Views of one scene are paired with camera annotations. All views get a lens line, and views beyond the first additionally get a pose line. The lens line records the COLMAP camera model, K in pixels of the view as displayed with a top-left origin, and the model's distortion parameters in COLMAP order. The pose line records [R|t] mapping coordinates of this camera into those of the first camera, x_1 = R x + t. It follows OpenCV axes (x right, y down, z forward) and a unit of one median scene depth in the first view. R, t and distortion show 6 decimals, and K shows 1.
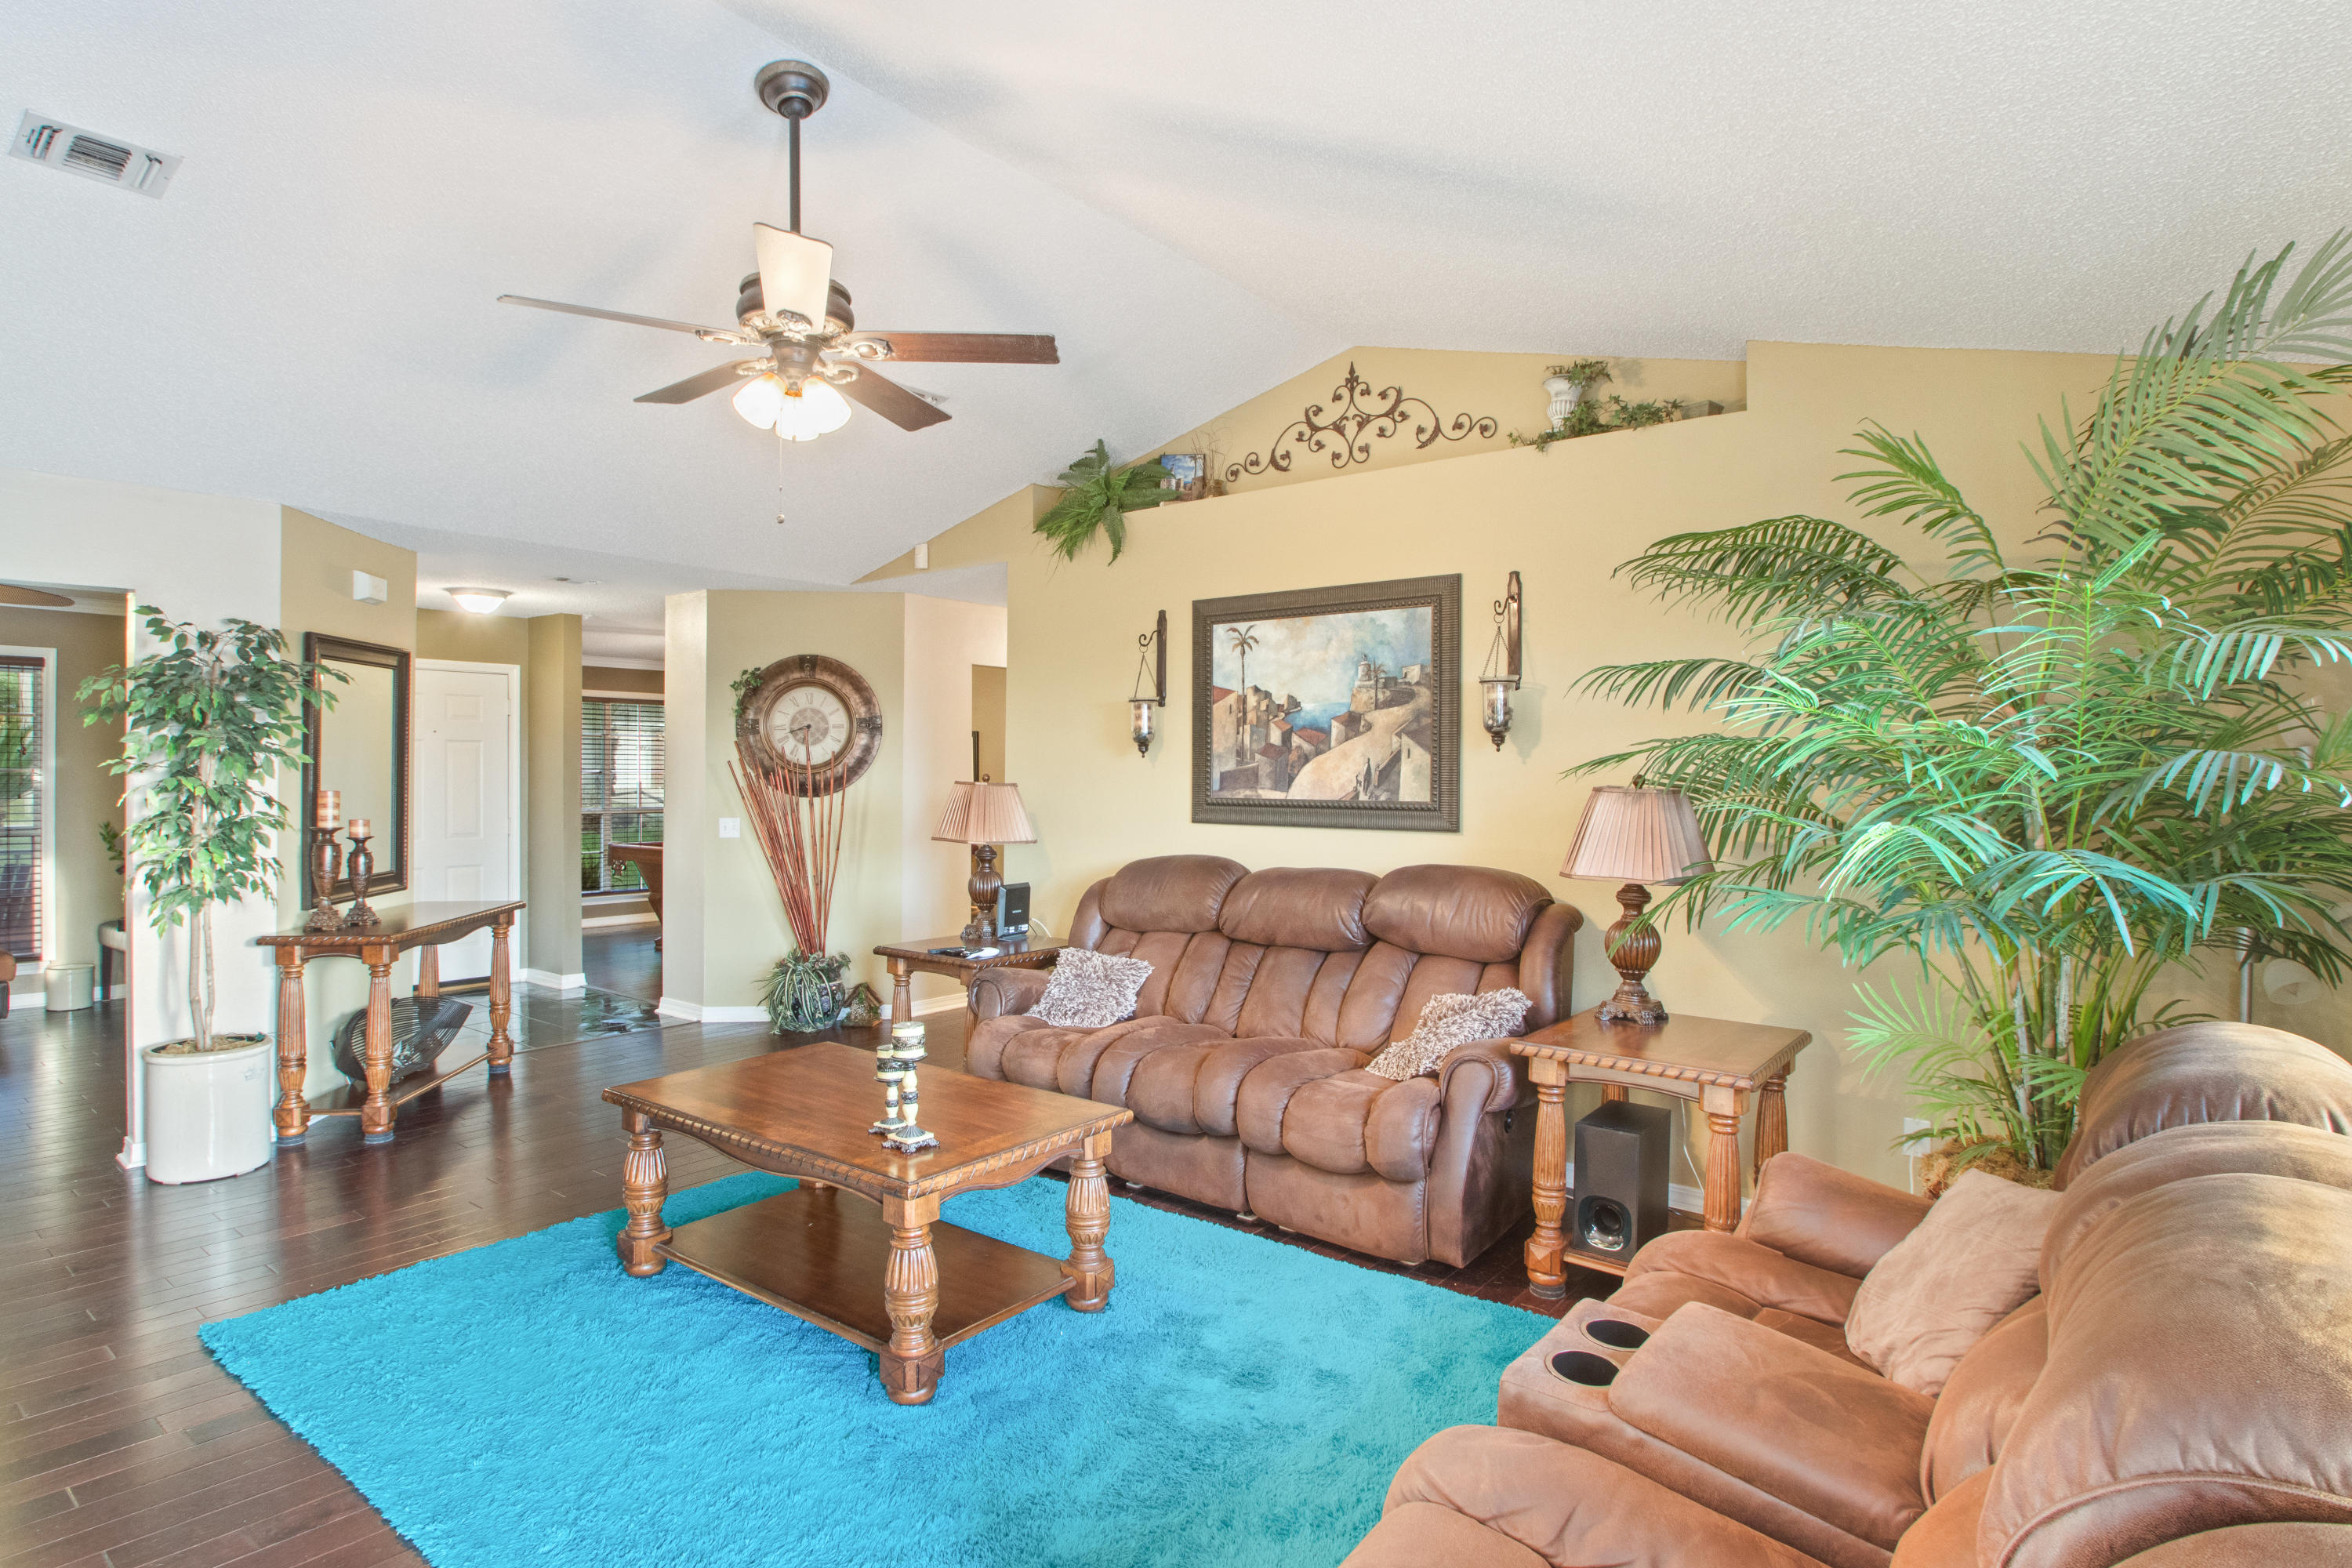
lens RADIAL K [[1236.0, 0, 1184.0], [0, 1236.0, 756.5], [0, 0, 1]] dist [0.015157, 0.000147]
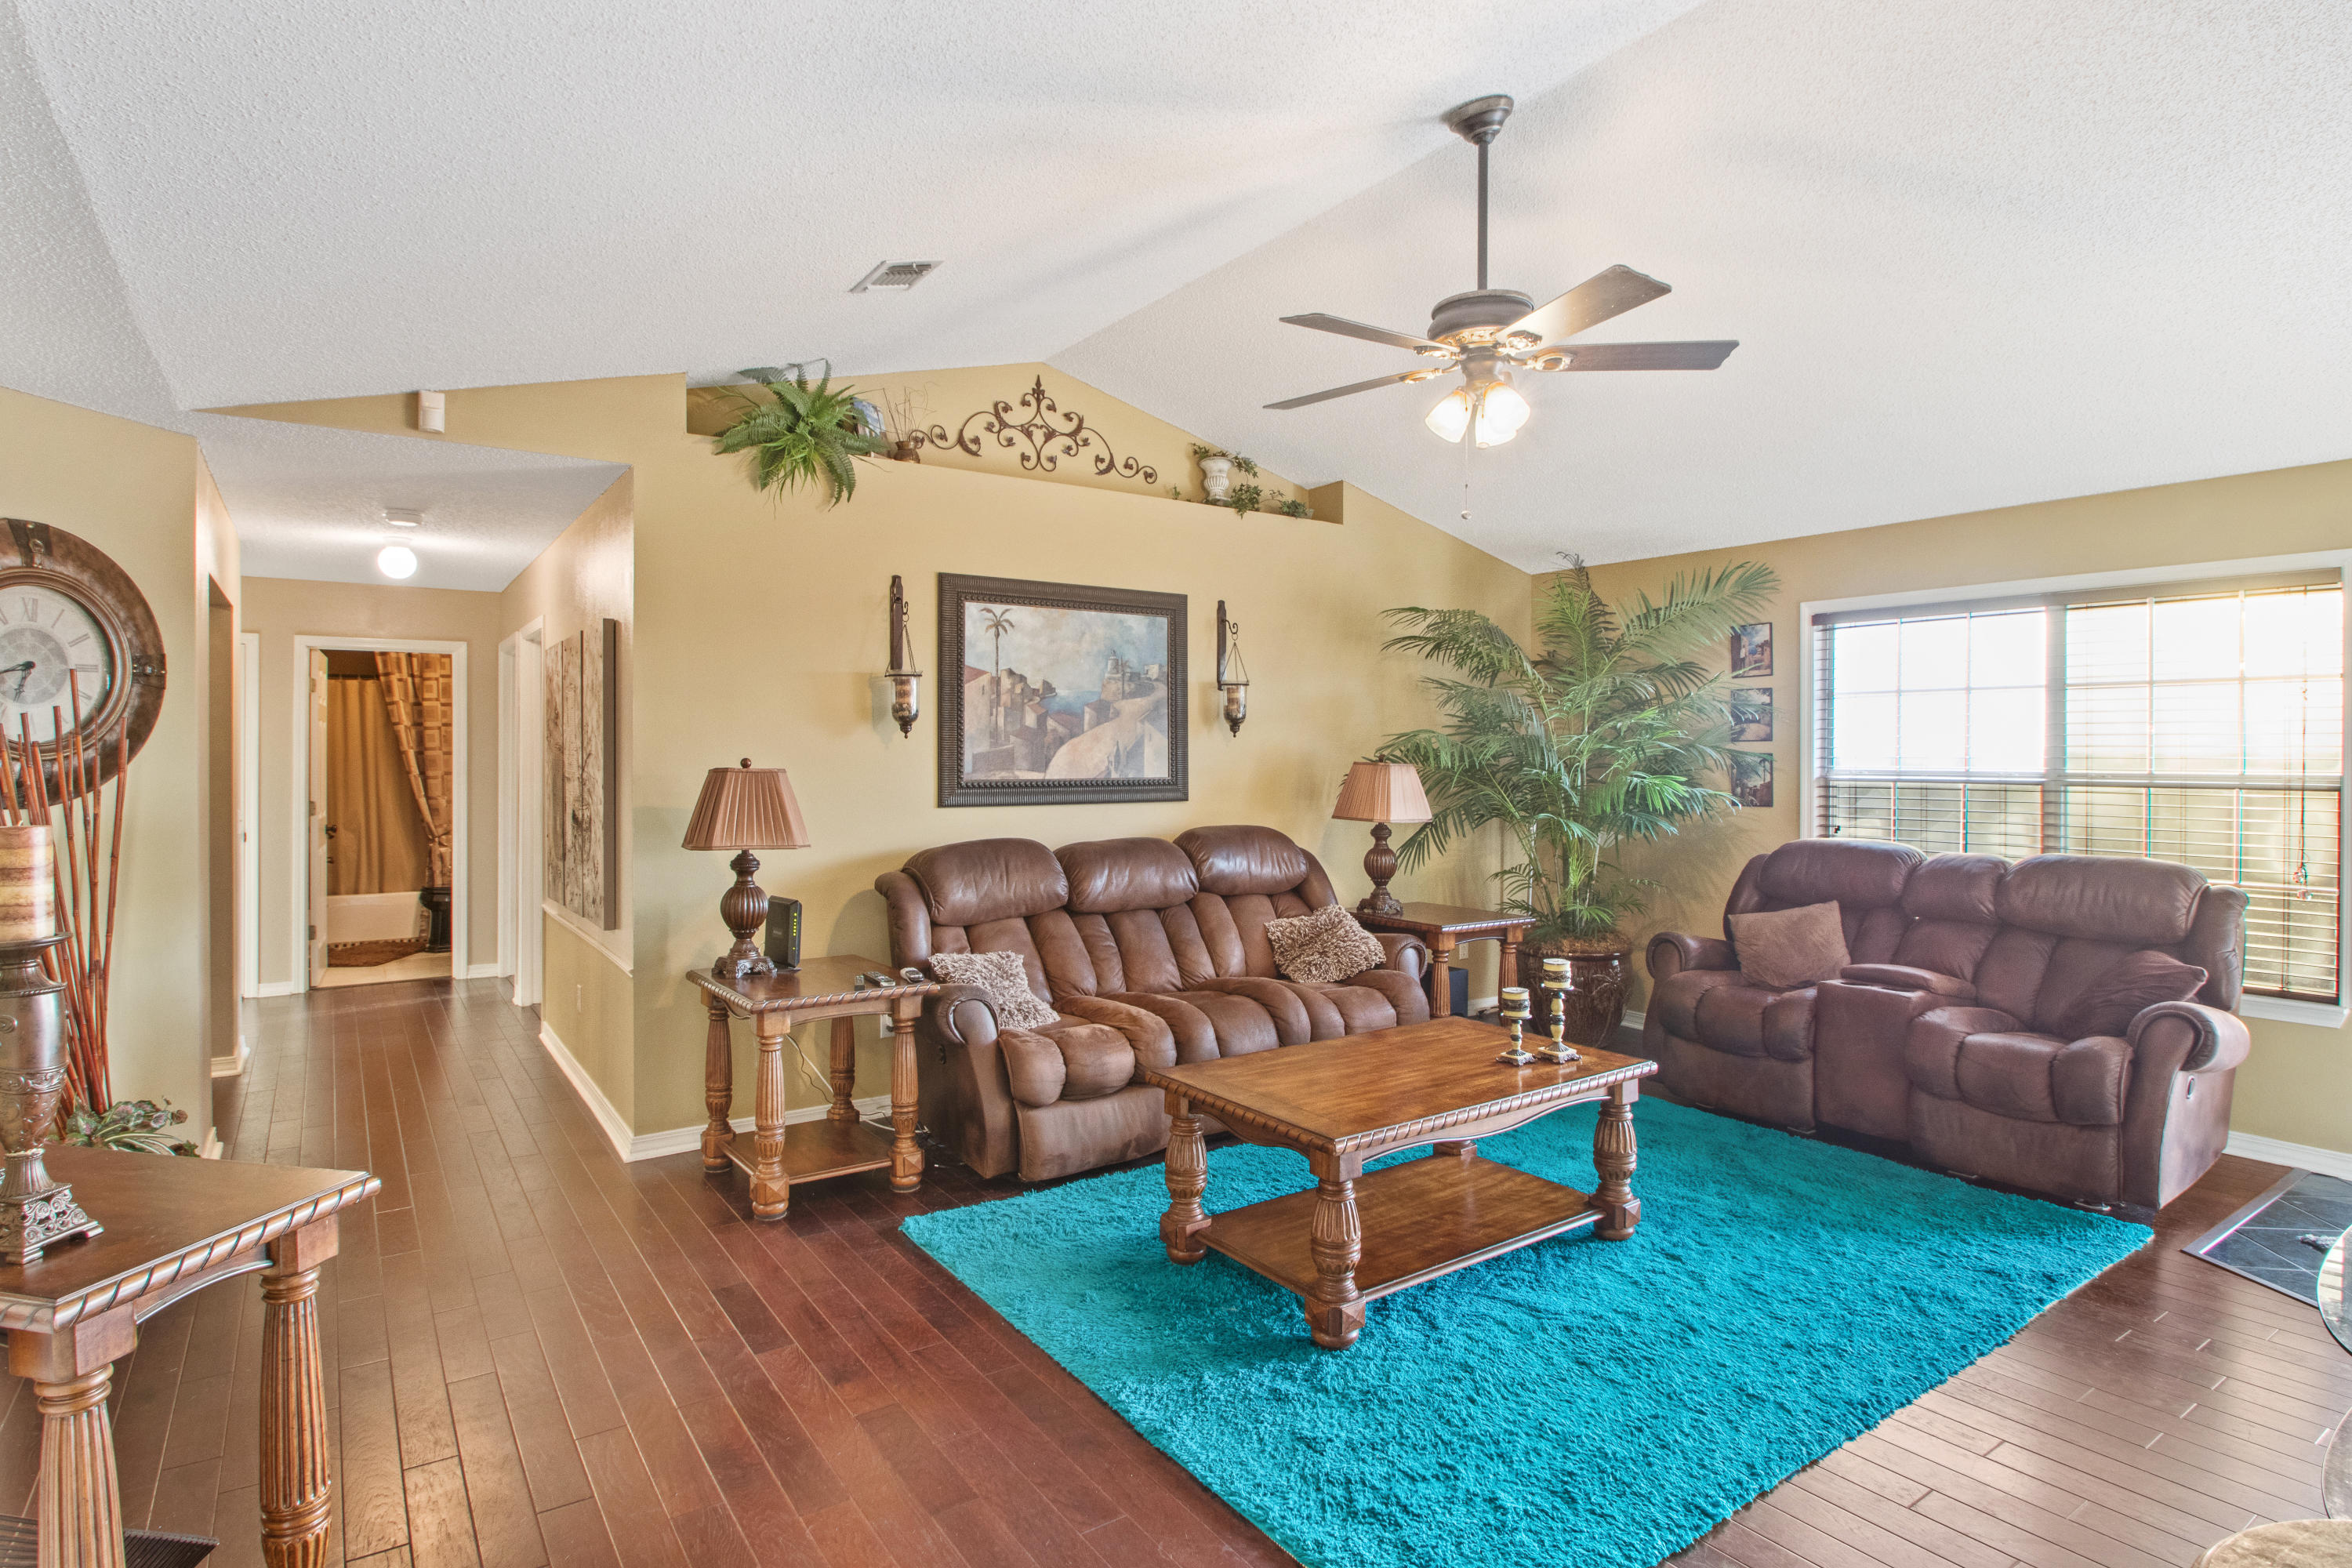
lens RADIAL K [[1236.0, 0, 1184.0], [0, 1236.0, 756.5], [0, 0, 1]] dist [0.015157, 0.000147]
pose [[0.296089, -0.001267, 0.955159, -0.878660], [-0.004379, 0.999987, 0.002684, 0.011703], [-0.955150, -0.004977, 0.296080, 0.567574]]
